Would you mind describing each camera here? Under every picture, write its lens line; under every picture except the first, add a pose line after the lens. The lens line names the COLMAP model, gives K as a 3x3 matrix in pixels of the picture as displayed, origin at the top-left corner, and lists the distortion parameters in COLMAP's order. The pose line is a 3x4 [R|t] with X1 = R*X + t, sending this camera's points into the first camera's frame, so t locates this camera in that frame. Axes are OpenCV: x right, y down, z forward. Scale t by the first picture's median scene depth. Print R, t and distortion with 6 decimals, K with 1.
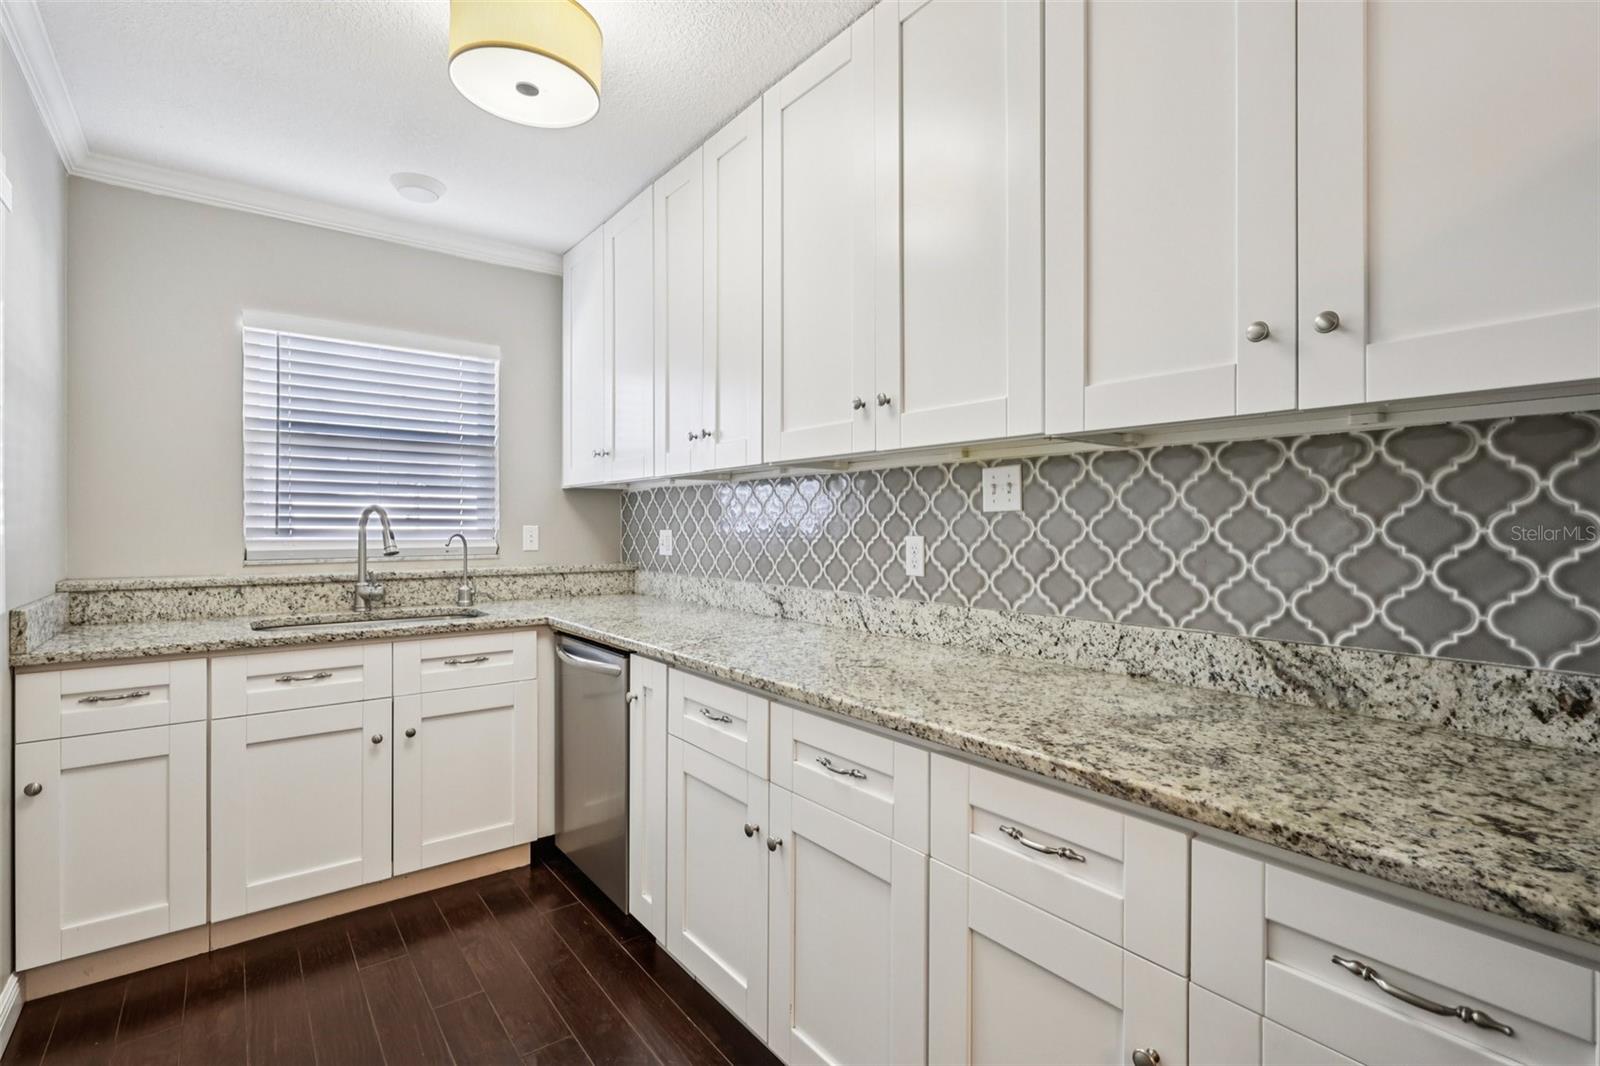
lens RADIAL K [[742.4, 0, 797.3], [0, 742.4, 522.3], [0, 0, 1]] dist [-0.000481, 0.000050]
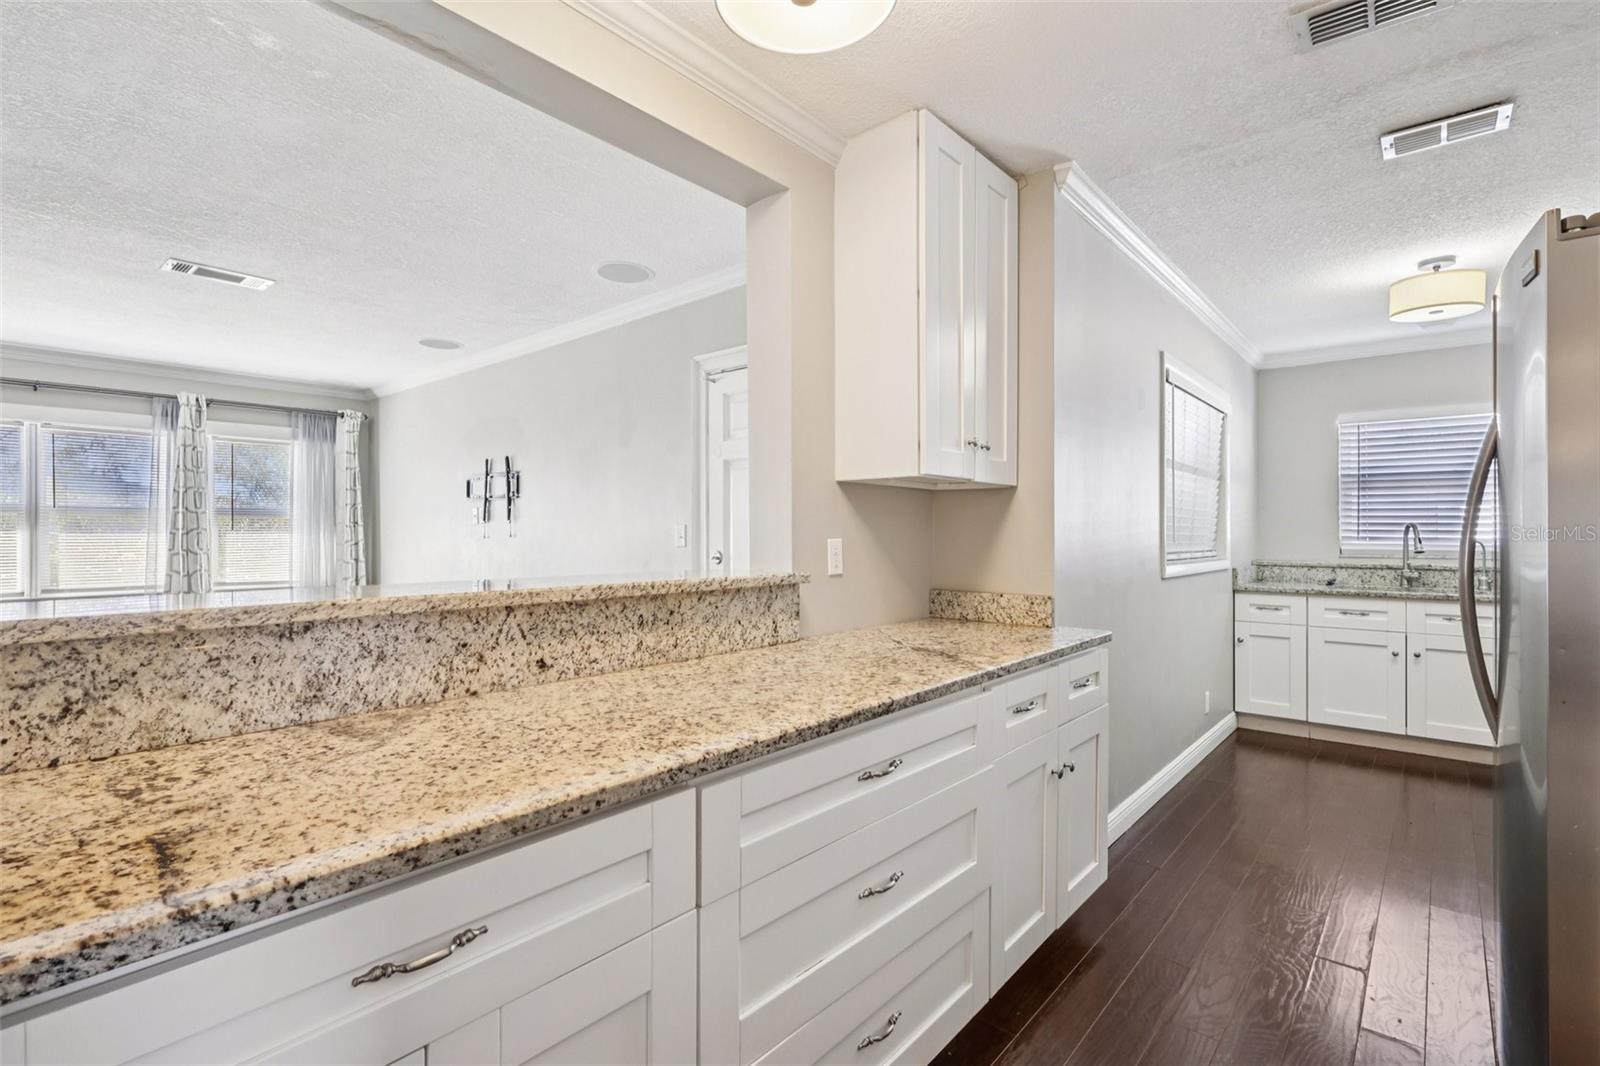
lens RADIAL K [[763.3, 0, 800.0], [0, 763.3, 533.0], [0, 0, 1]] dist [0.009884, 0.000007]
pose [[0.211835, -0.003129, -0.977300, 0.936062], [0.002344, 0.999994, -0.002694, 0.002003], [0.977303, -0.001720, 0.211841, -0.791418]]
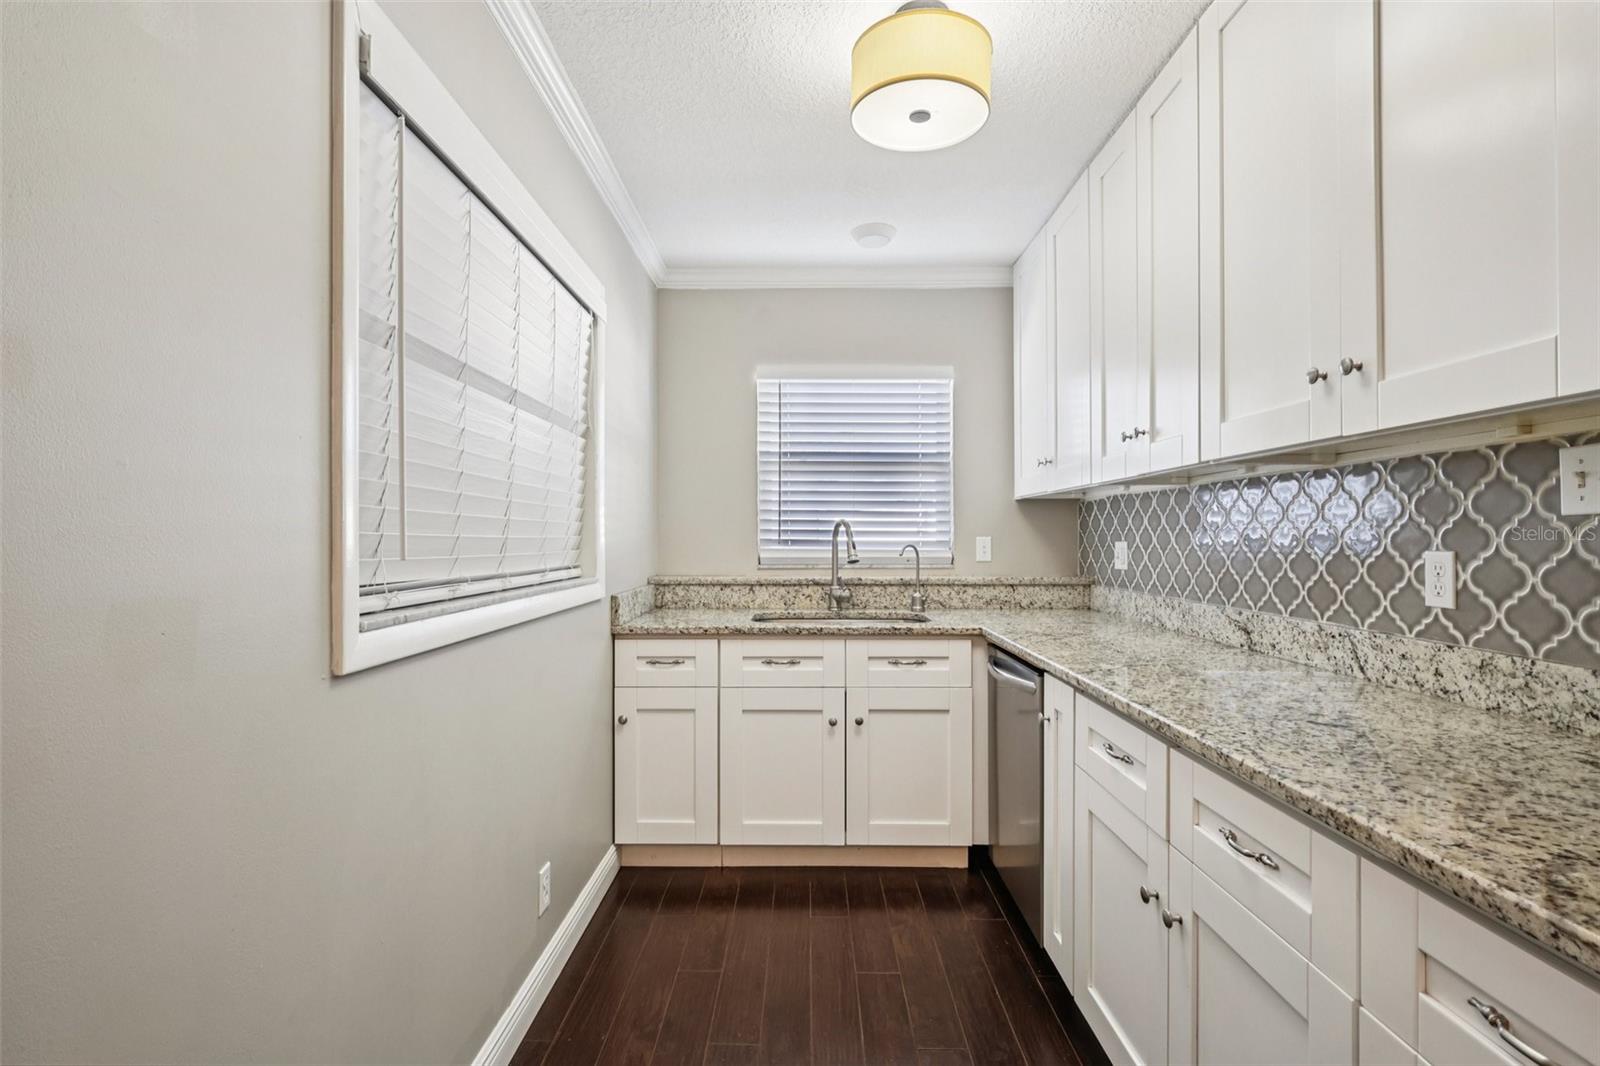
lens RADIAL K [[740.9, 0, 802.4], [0, 740.9, 532.3], [0, 0, 1]] dist [0.000676, 0.000551]
pose [[0.787777, -0.004670, -0.615942, 0.106711], [0.003248, 0.999989, -0.003427, 0.000905], [0.615952, 0.000700, 0.787784, 0.062926]]
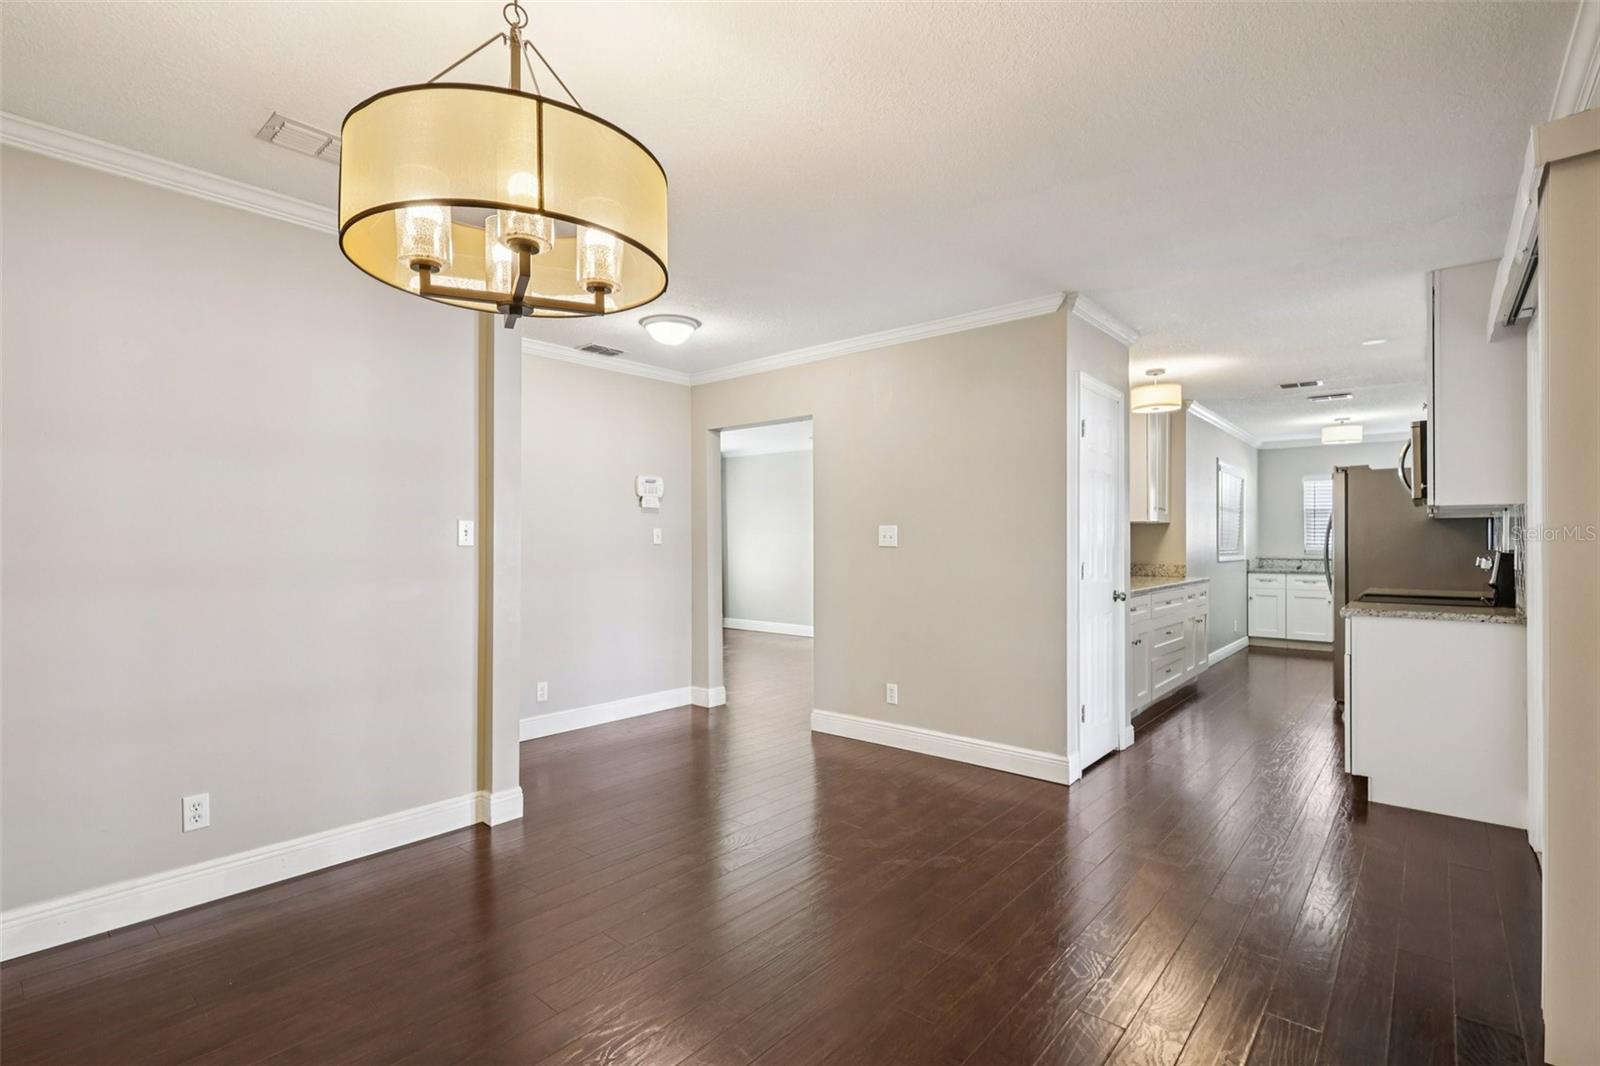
lens RADIAL K [[731.8, 0, 795.4], [0, 731.8, 549.1], [0, 0, 1]] dist [-0.001852, -0.000197]
pose [[0.196087, 0.004902, -0.980574, 2.357059], [0.003787, 0.999976, 0.005756, 0.009142], [0.980579, -0.004842, 0.196064, -2.189927]]
